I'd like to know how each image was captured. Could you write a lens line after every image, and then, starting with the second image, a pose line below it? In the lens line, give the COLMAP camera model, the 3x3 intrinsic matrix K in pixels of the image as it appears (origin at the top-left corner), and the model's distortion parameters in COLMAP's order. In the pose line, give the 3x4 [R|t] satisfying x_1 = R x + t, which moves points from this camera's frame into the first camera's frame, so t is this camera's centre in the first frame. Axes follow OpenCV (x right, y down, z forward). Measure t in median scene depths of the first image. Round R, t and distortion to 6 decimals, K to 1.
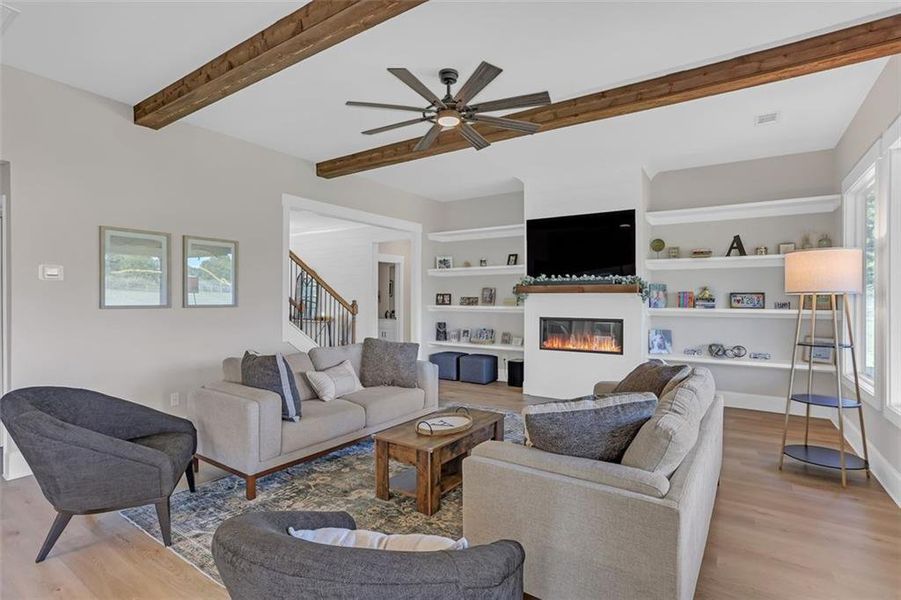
lens RADIAL K [[435.7, 0, 455.3], [0, 435.7, 302.0], [0, 0, 1]] dist [-0.056553, 0.030857]
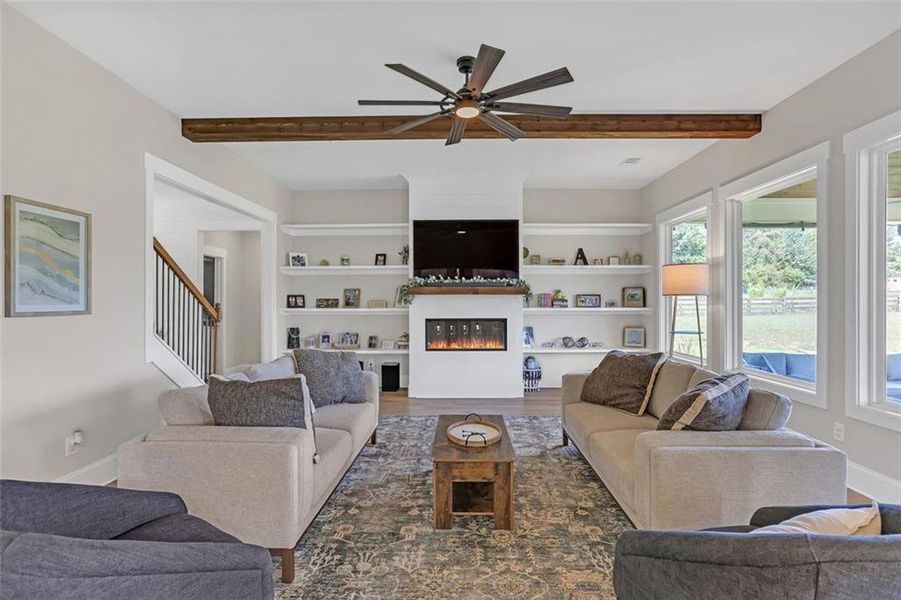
lens RADIAL K [[441.2, 0, 450.5], [0, 441.2, 300.0], [0, 0, 1]] dist [-0.055223, 0.032210]
pose [[0.844245, -0.002999, 0.535949, -0.325151], [0.007995, 0.999944, -0.006998, -0.000341], [-0.535898, 0.010193, 0.844221, 0.124551]]
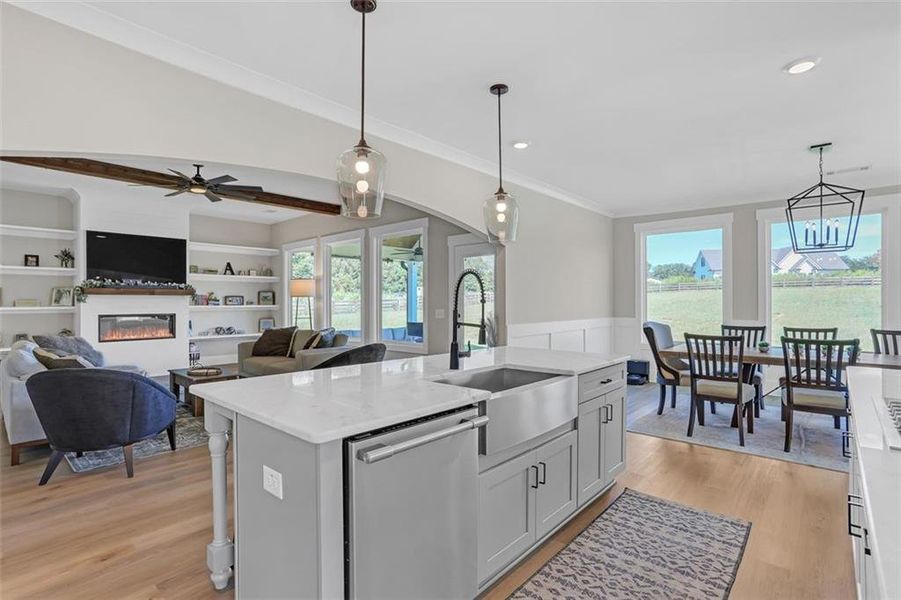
lens RADIAL K [[441.2, 0, 450.5], [0, 441.2, 300.0], [0, 0, 1]] dist [-0.055223, 0.032210]
pose [[0.140875, 0.002898, 0.990023, -0.894024], [0.013016, 0.999904, -0.004779, 0.013147], [-0.989942, 0.013559, 0.140823, -0.113243]]
